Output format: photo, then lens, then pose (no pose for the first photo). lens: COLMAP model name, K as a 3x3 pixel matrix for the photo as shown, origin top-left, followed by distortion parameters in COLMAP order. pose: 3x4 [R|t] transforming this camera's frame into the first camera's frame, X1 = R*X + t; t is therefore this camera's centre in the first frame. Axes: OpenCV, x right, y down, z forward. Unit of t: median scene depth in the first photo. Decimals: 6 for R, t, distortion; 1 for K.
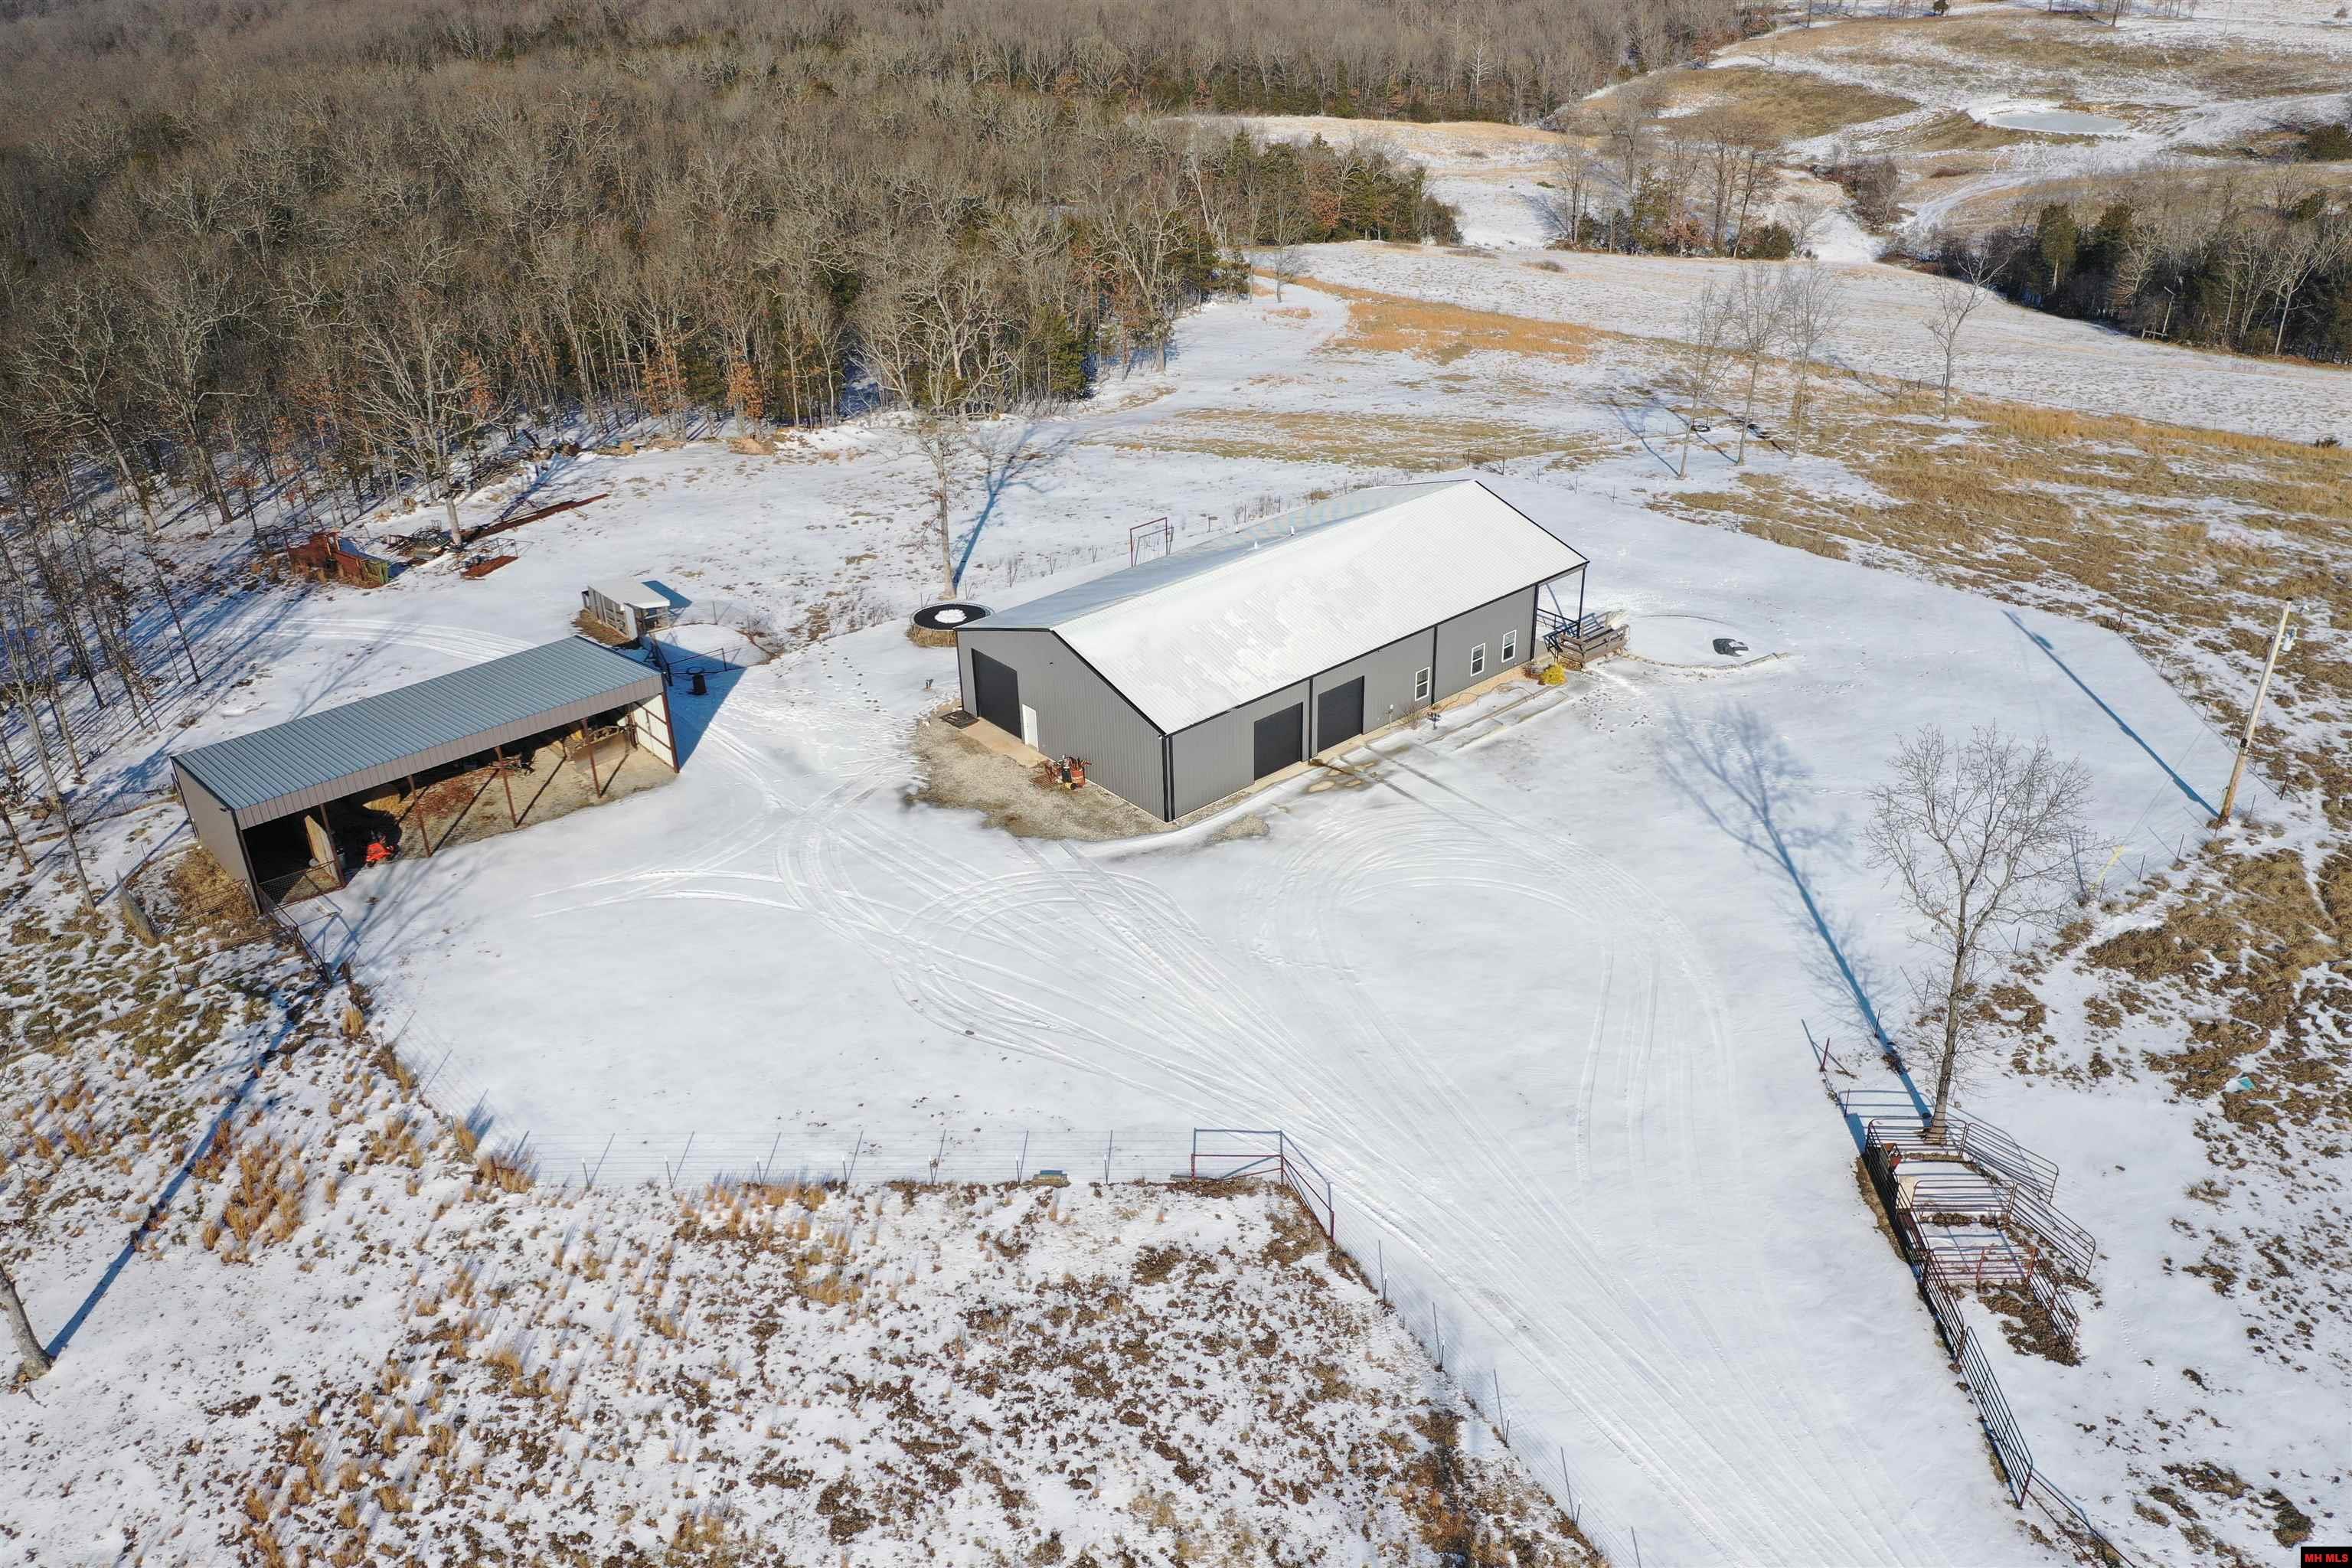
lens RADIAL K [[1859.7, 0, 1177.9], [0, 1859.7, 779.2], [0, 0, 1]] dist [0.003546, 0.004387]
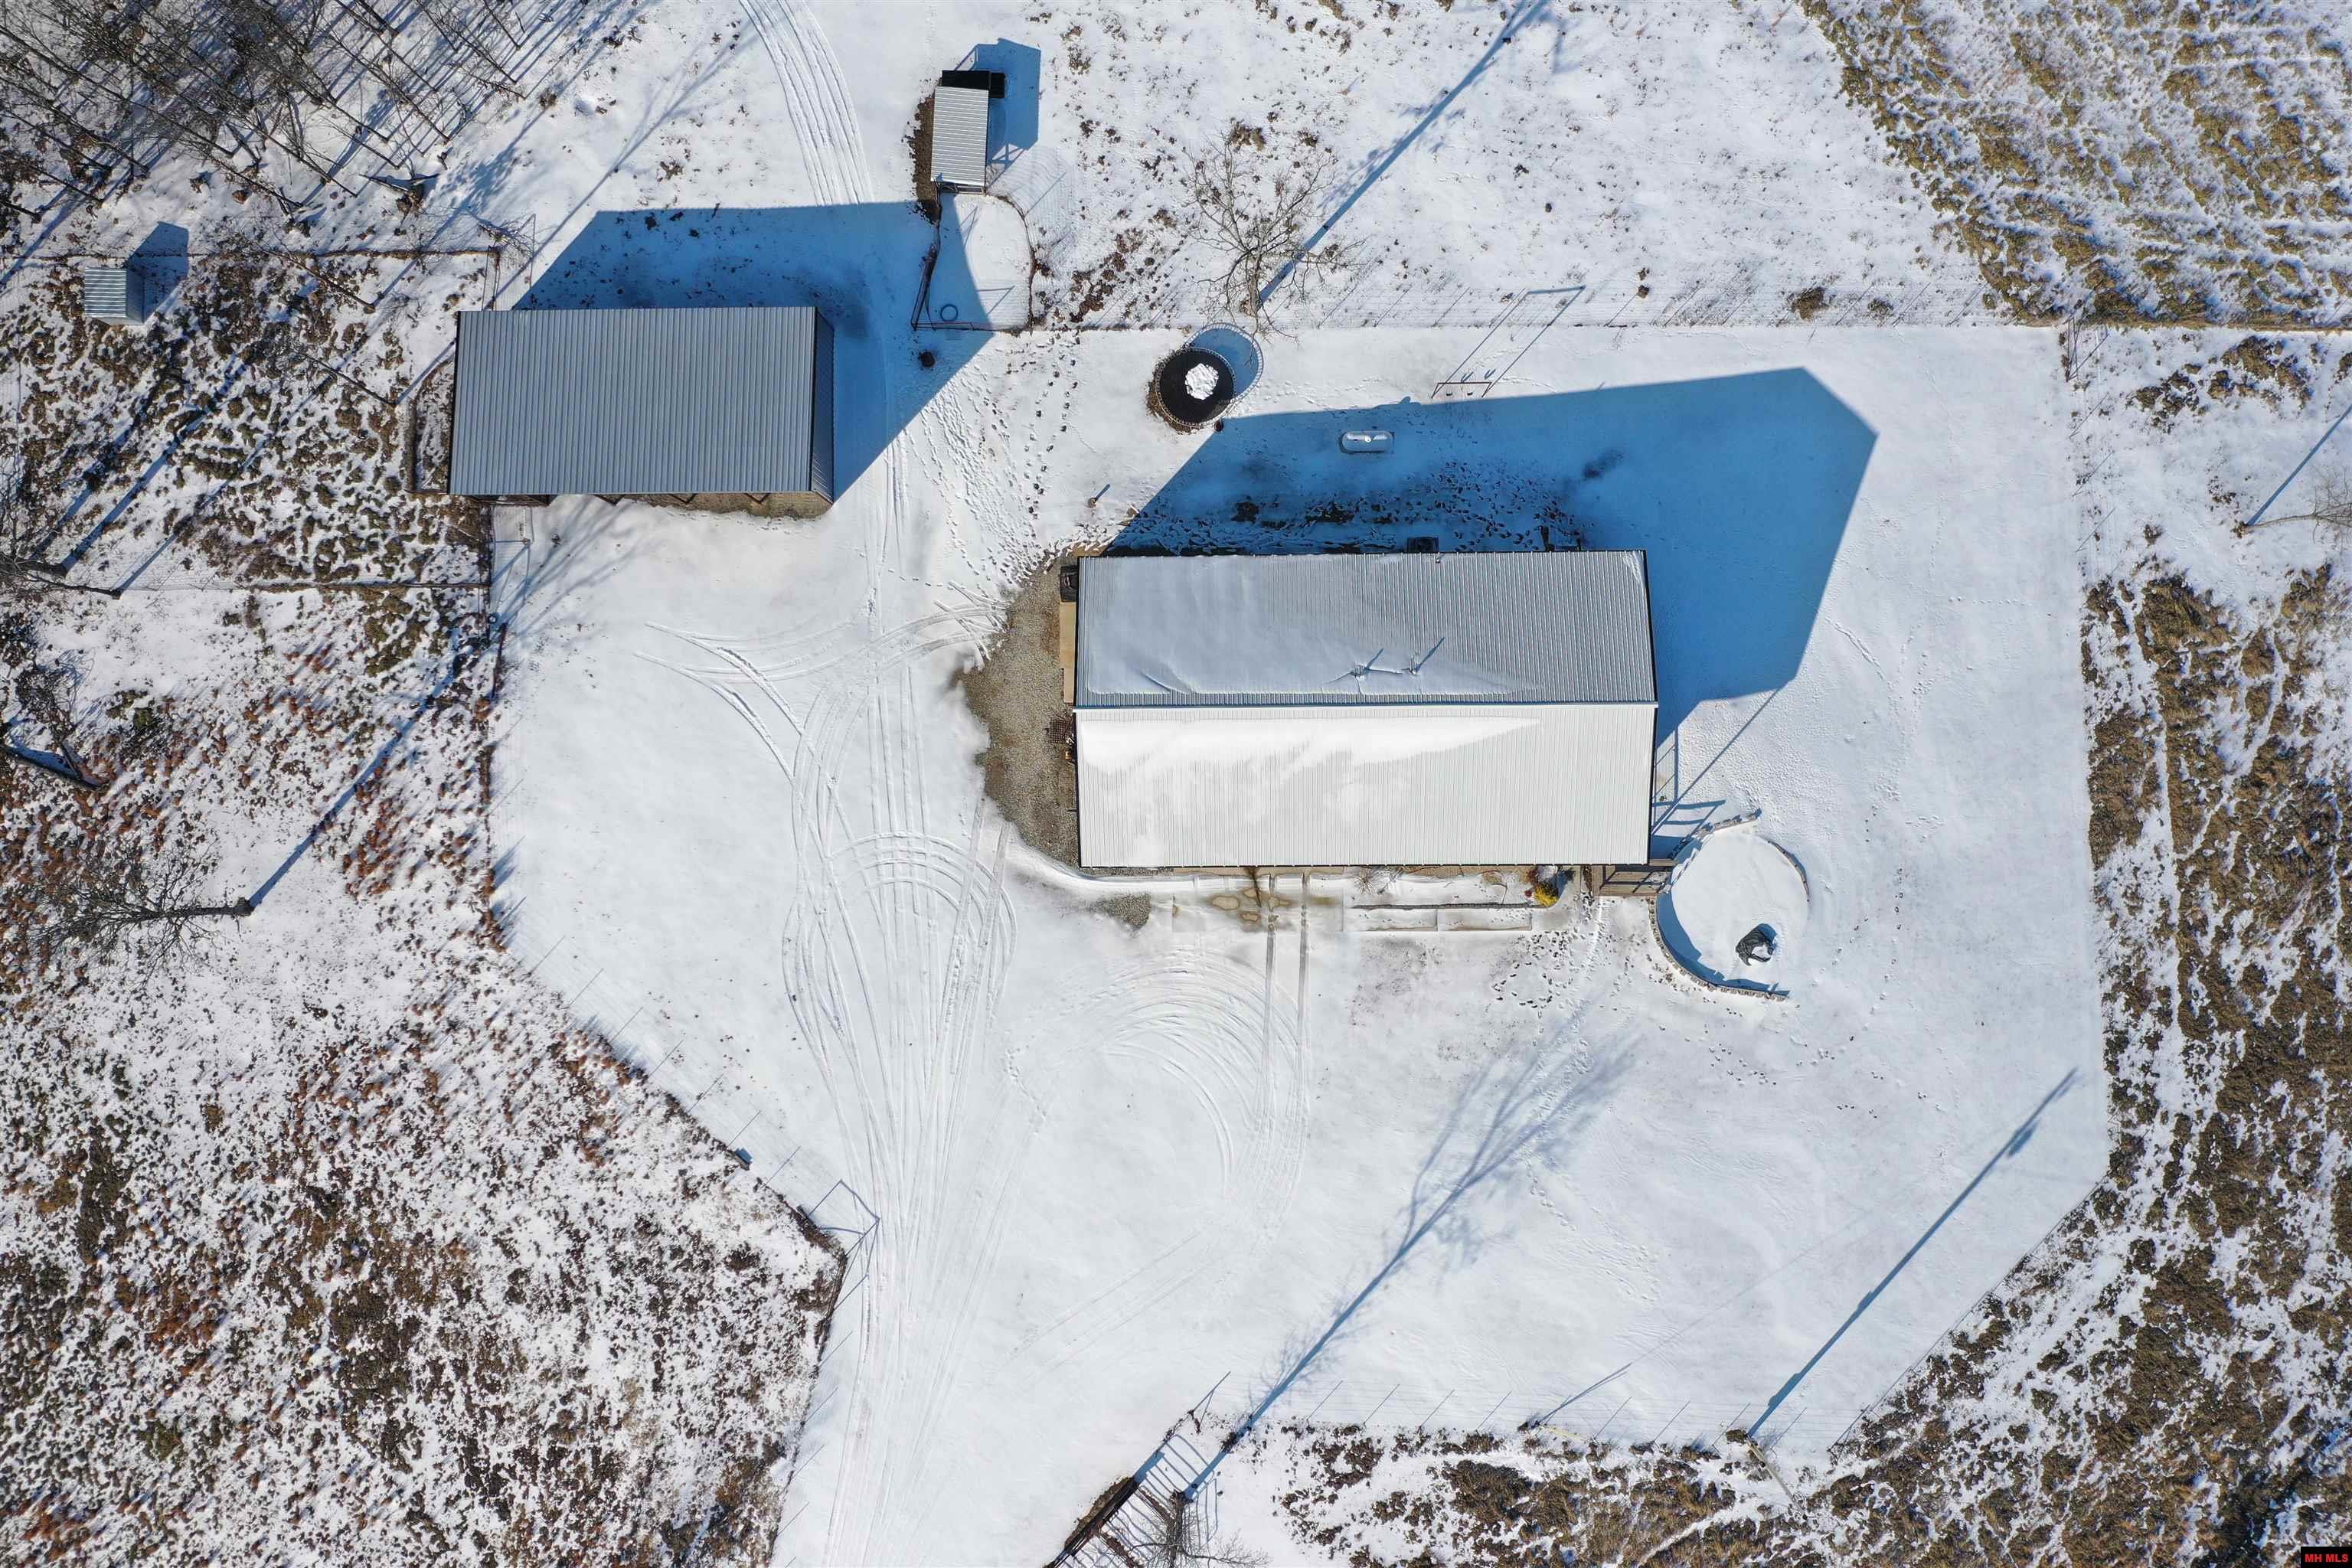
lens RADIAL K [[1859.7, 0, 1177.9], [0, 1859.7, 779.2], [0, 0, 1]] dist [0.003546, 0.004387]
pose [[0.759688, 0.650123, -0.014665, 0.031148], [-0.294620, 0.364201, 0.883491, -1.548295], [0.579719, -0.666857, 0.468218, 0.719686]]
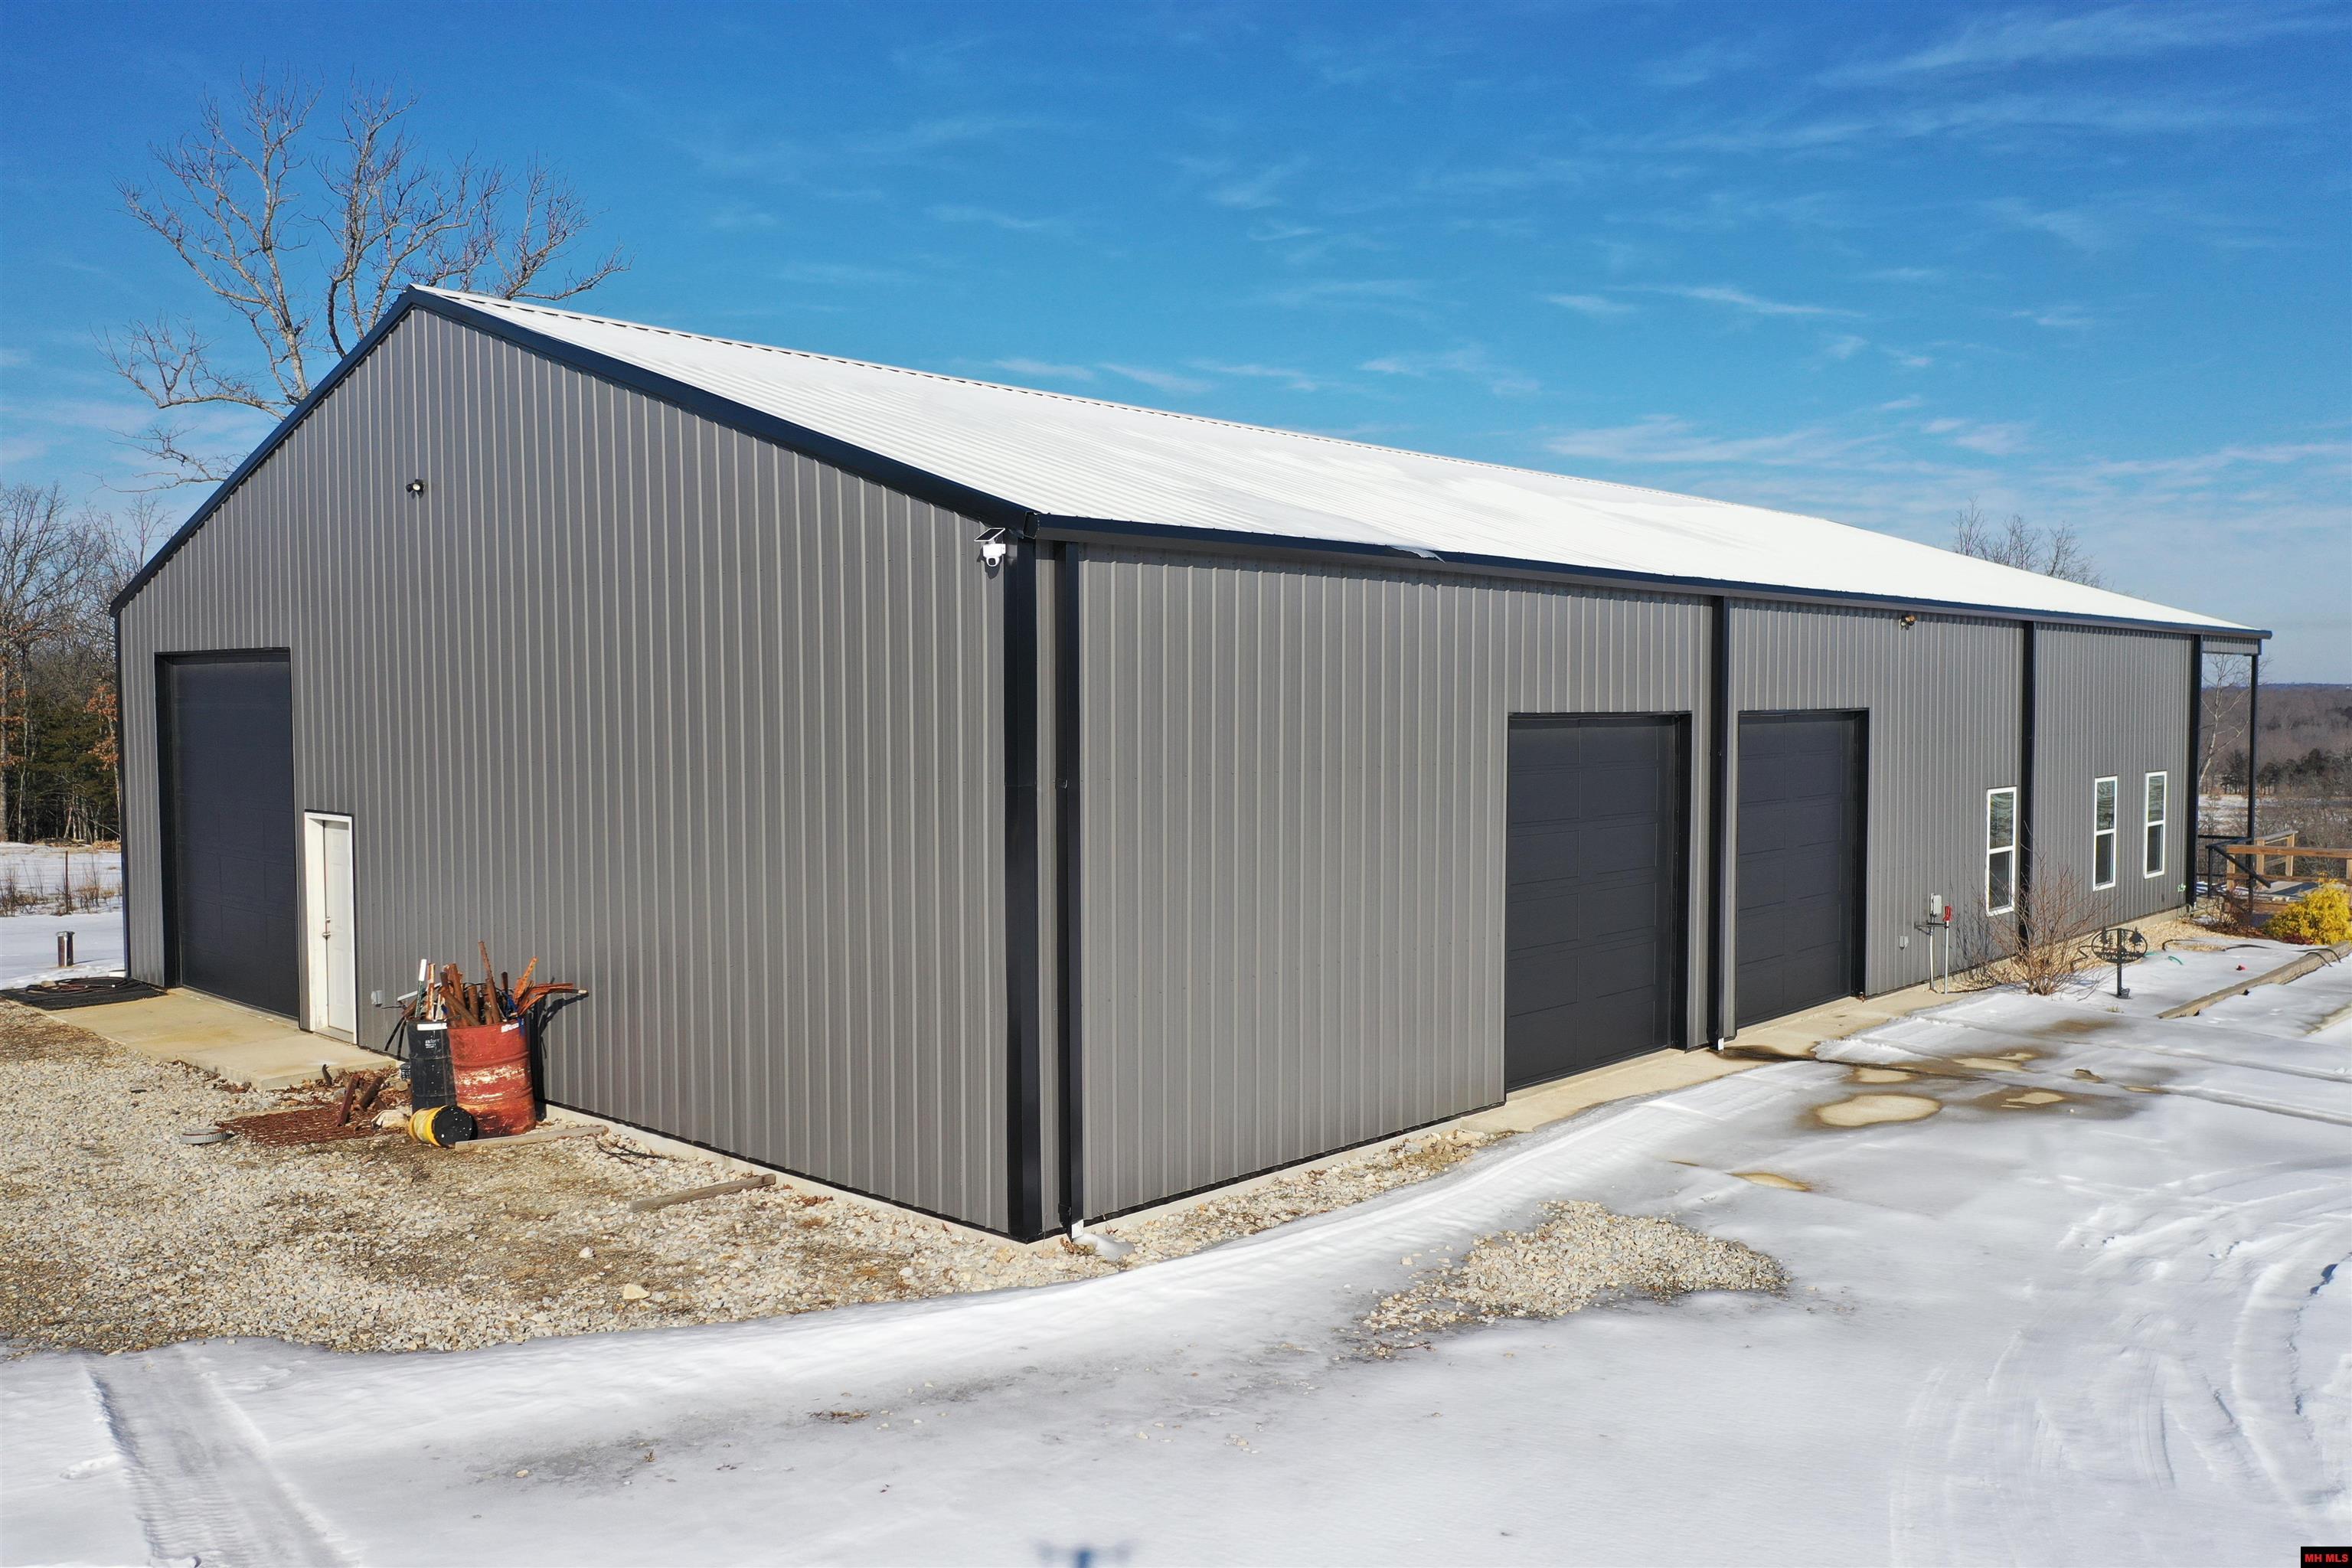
lens RADIAL K [[1862.0, 0, 1174.6], [0, 1862.0, 786.3], [0, 0, 1]] dist [0.004815, -0.006255]
pose [[0.993754, 0.018267, 0.110089, -0.015493], [0.031251, 0.901485, -0.431680, 0.075726], [-0.107129, 0.432424, 0.895284, 1.230445]]
